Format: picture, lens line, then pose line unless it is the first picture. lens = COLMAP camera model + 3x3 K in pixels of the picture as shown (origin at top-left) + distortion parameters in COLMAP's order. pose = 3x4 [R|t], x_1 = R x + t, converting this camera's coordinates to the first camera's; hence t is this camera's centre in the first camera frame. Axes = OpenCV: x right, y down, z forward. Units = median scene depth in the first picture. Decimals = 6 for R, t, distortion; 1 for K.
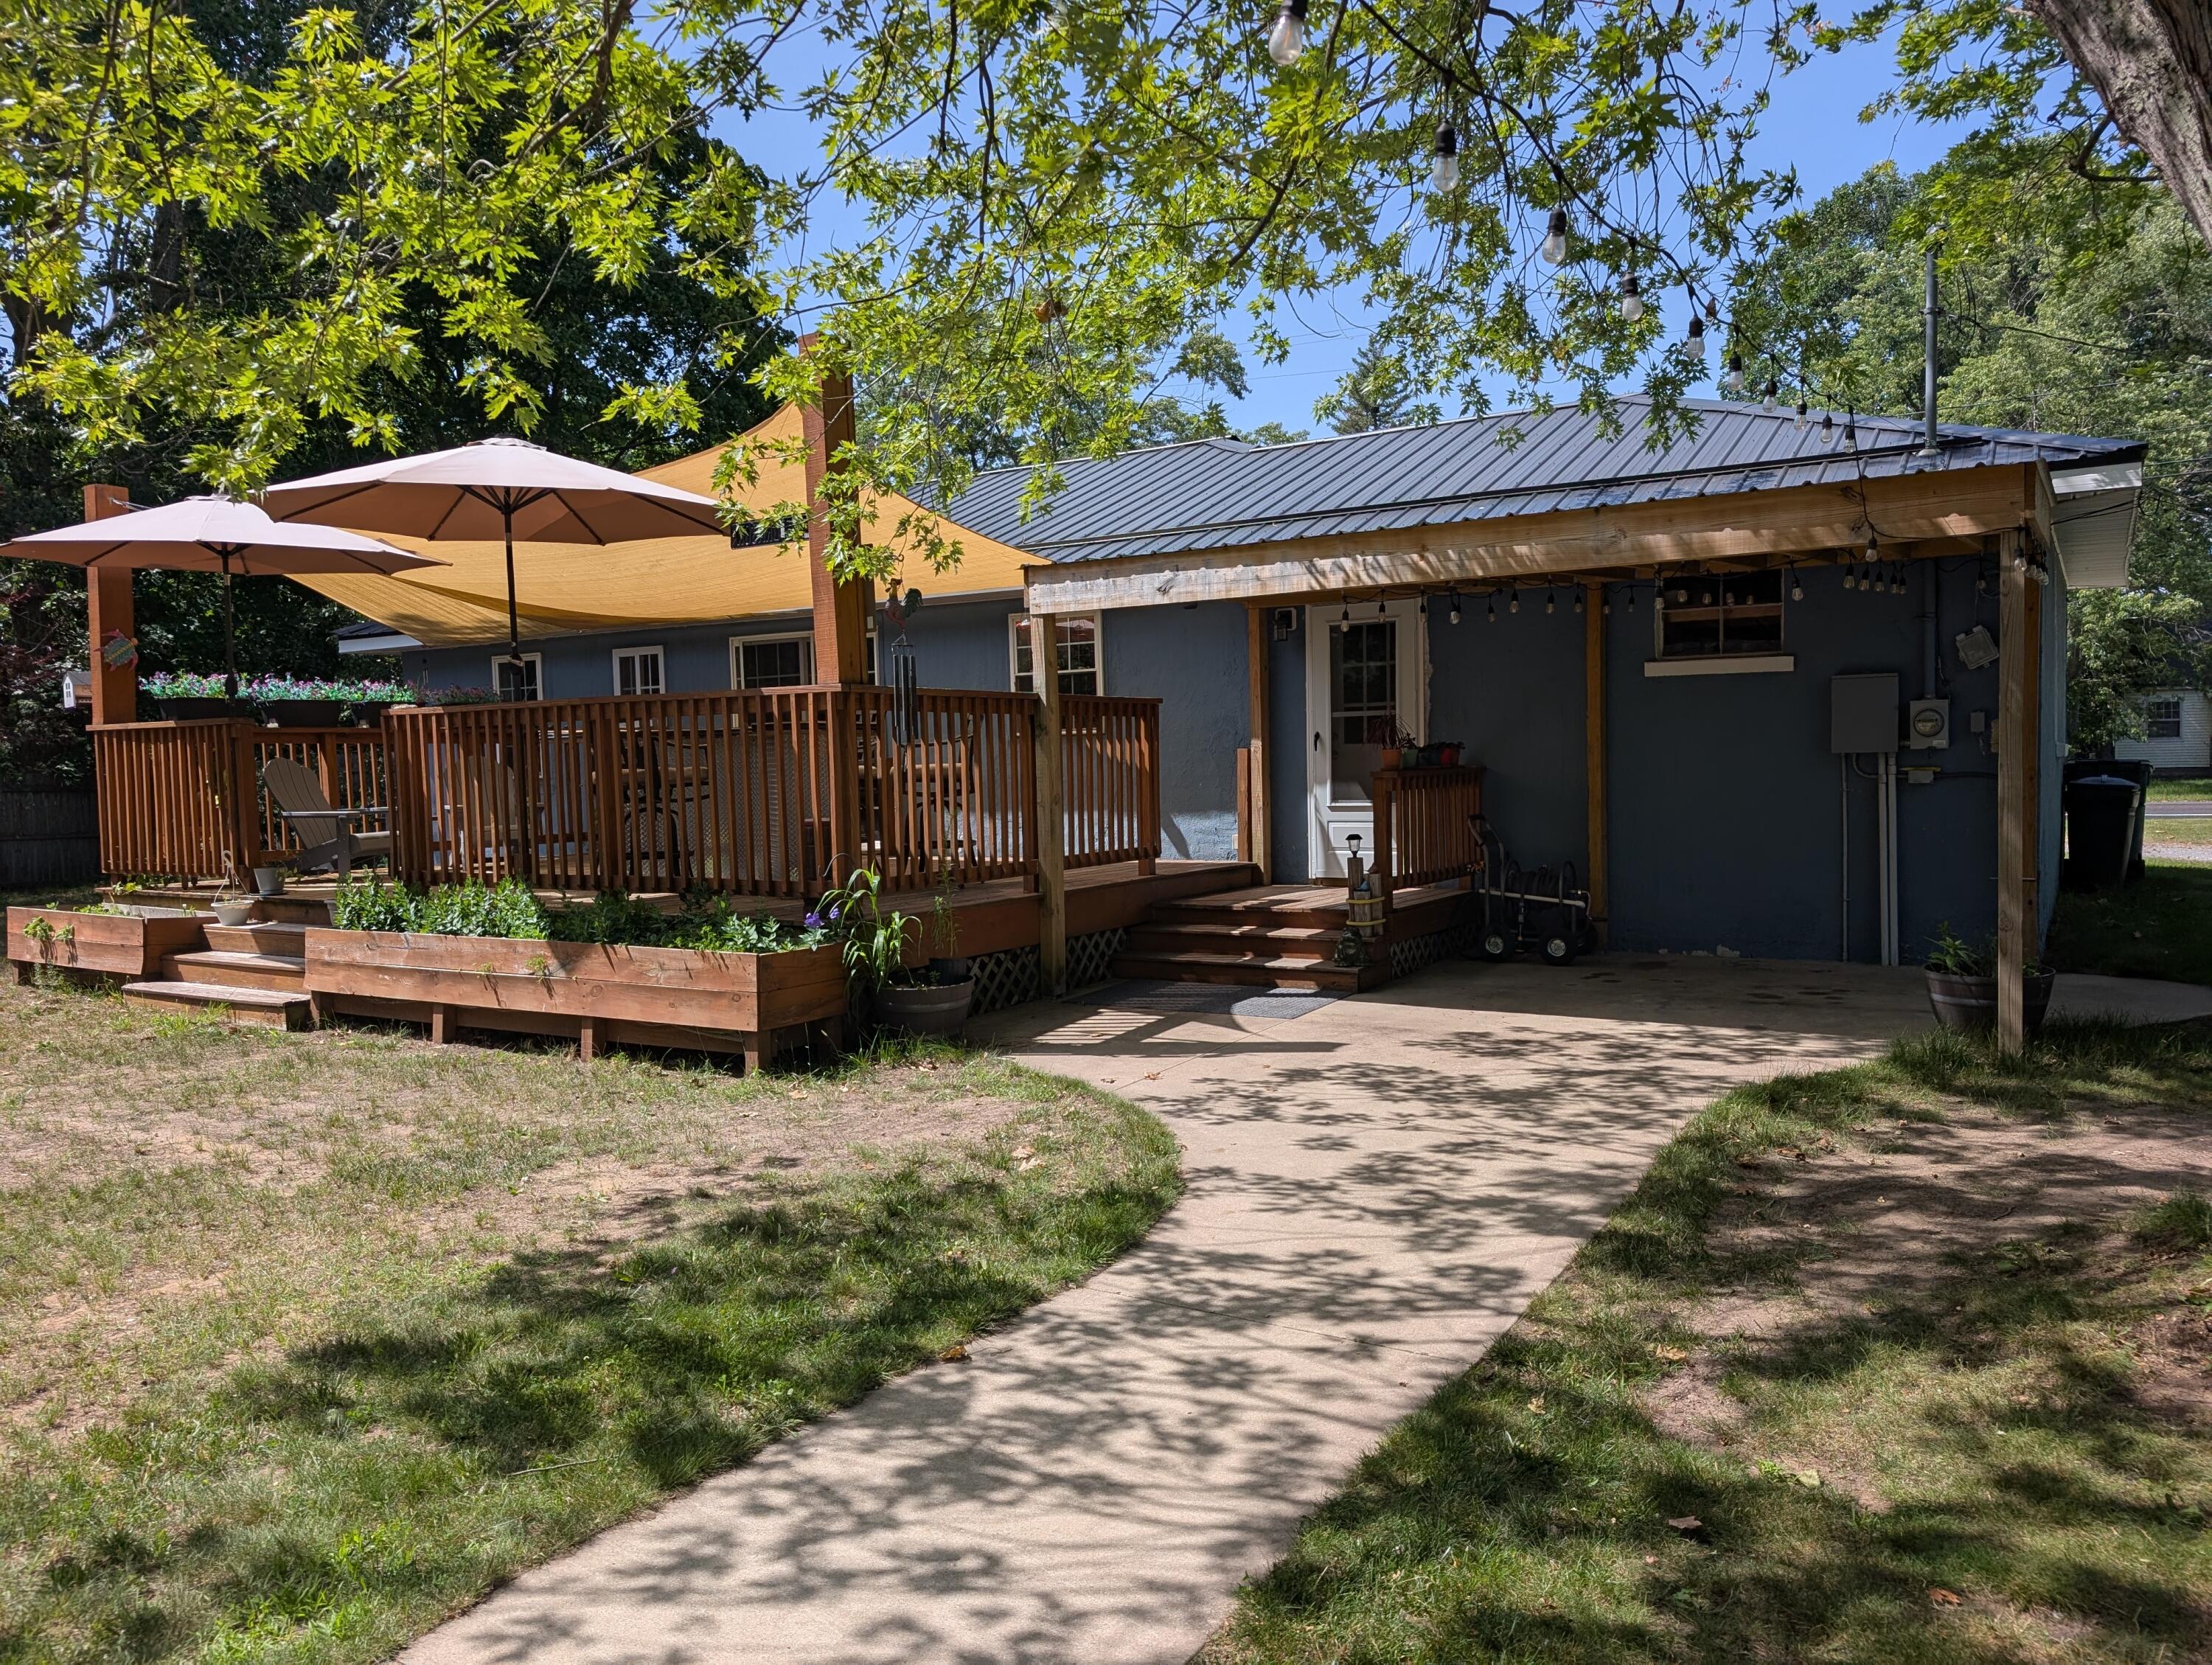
lens RADIAL K [[1586.7, 0, 1103.7], [0, 1586.7, 818.0], [0, 0, 1]] dist [0.032603, -0.024251]
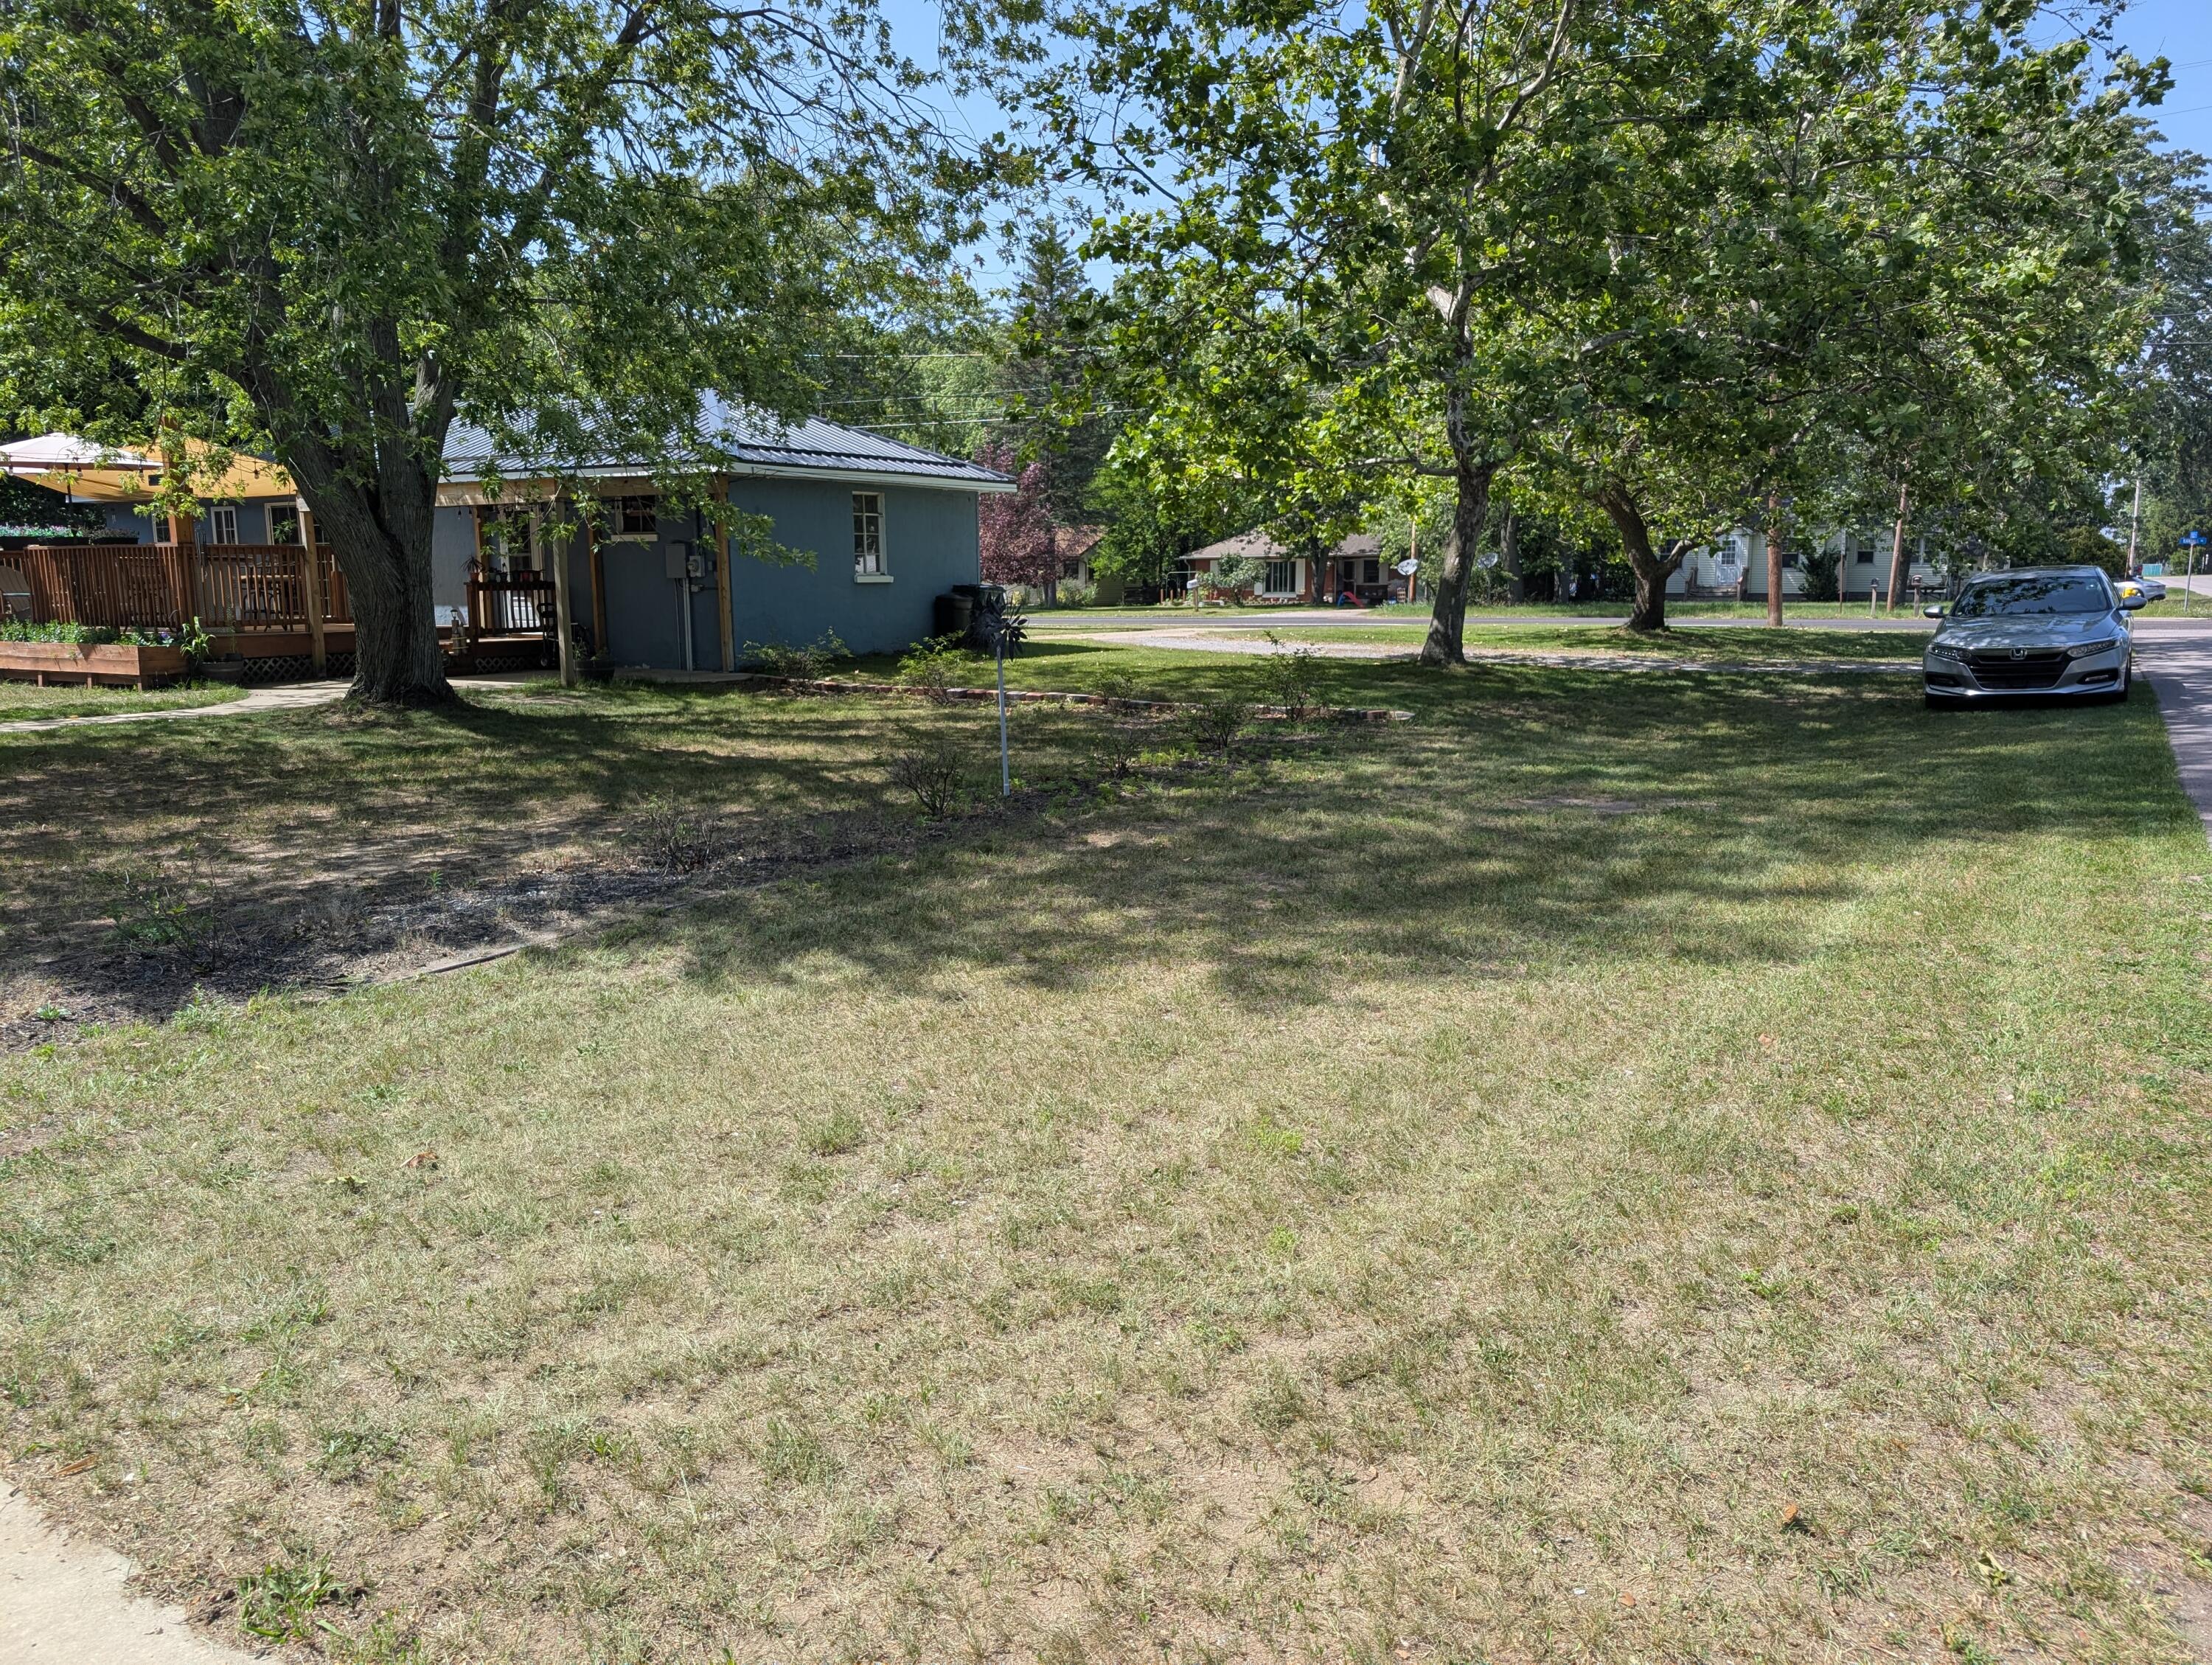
lens RADIAL K [[1586.7, 0, 1103.7], [0, 1586.7, 818.0], [0, 0, 1]] dist [0.032603, -0.024251]
pose [[0.999653, 0.013330, 0.022708, 1.104236], [-0.015891, 0.993047, 0.116643, 0.027236], [-0.020995, -0.116963, 0.992914, -1.425616]]
